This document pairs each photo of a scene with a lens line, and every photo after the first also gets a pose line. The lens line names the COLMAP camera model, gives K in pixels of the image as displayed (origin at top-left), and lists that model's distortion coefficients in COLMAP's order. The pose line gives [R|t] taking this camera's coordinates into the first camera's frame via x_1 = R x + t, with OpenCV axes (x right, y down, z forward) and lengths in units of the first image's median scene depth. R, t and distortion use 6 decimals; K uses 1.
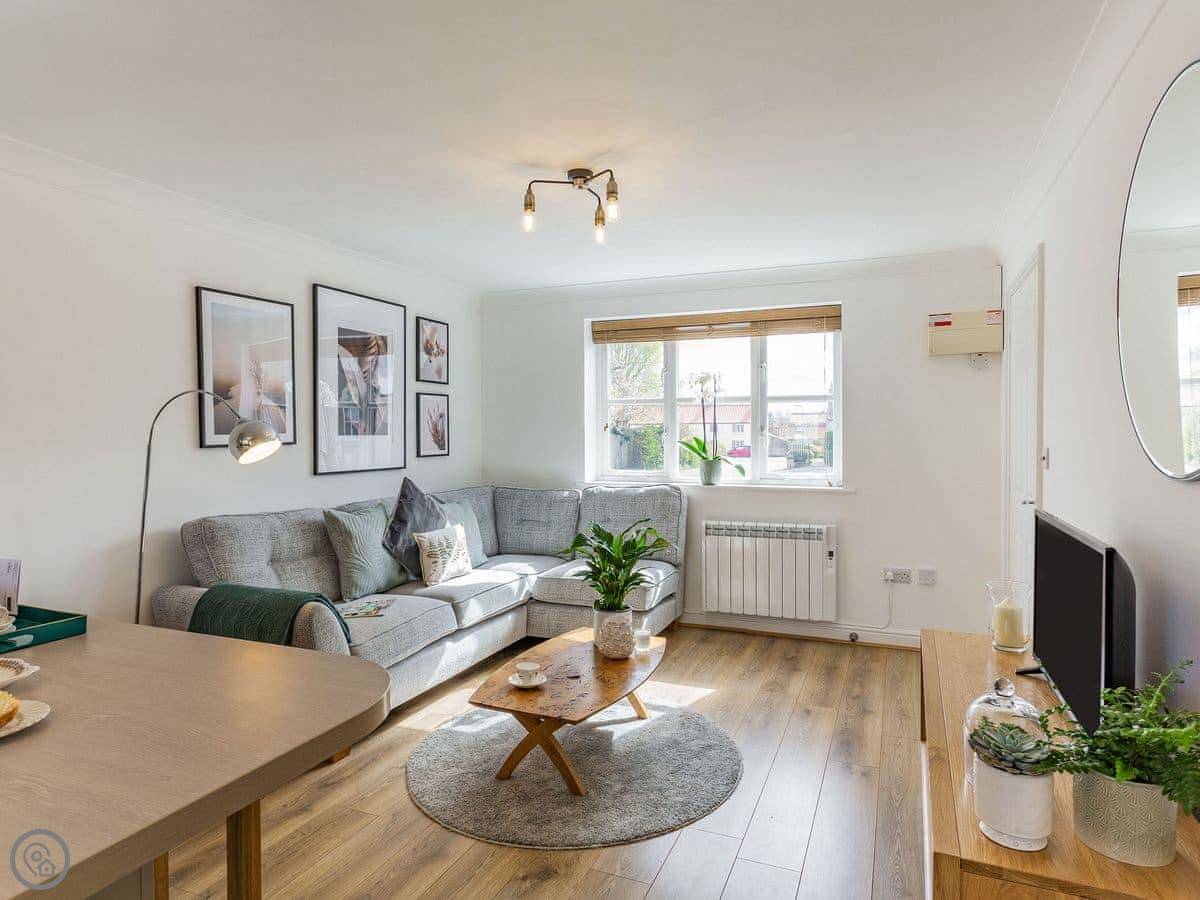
lens RADIAL K [[641.6, 0, 583.3], [0, 641.6, 438.1], [0, 0, 1]] dist [-0.015439, 0.005132]
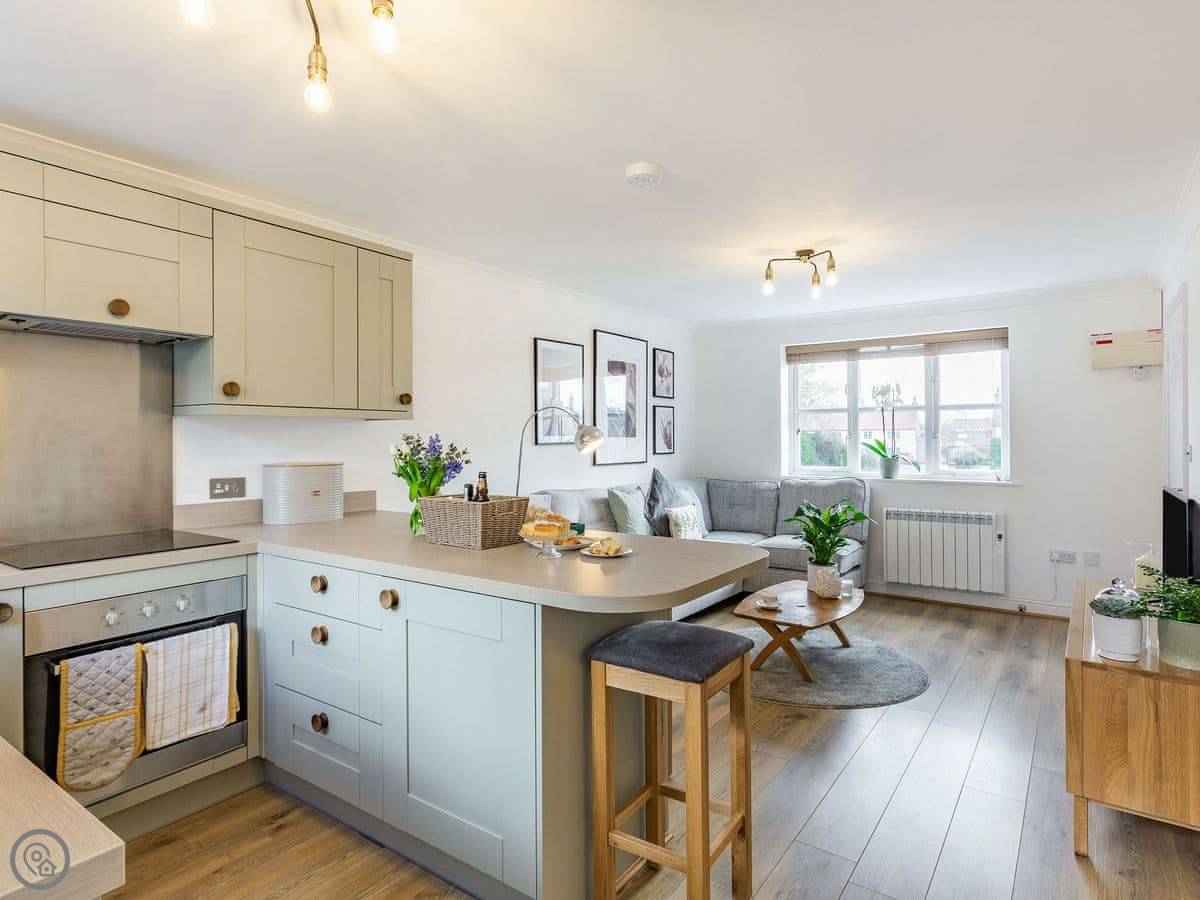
lens RADIAL K [[618.2, 0, 604.6], [0, 618.2, 438.5], [0, 0, 1]] dist [-0.003780, 0.001168]
pose [[0.980510, -0.001062, -0.196466, -0.134329], [-0.001064, 0.999942, -0.010715, 0.013544], [0.196466, 0.010715, 0.980452, -0.337722]]
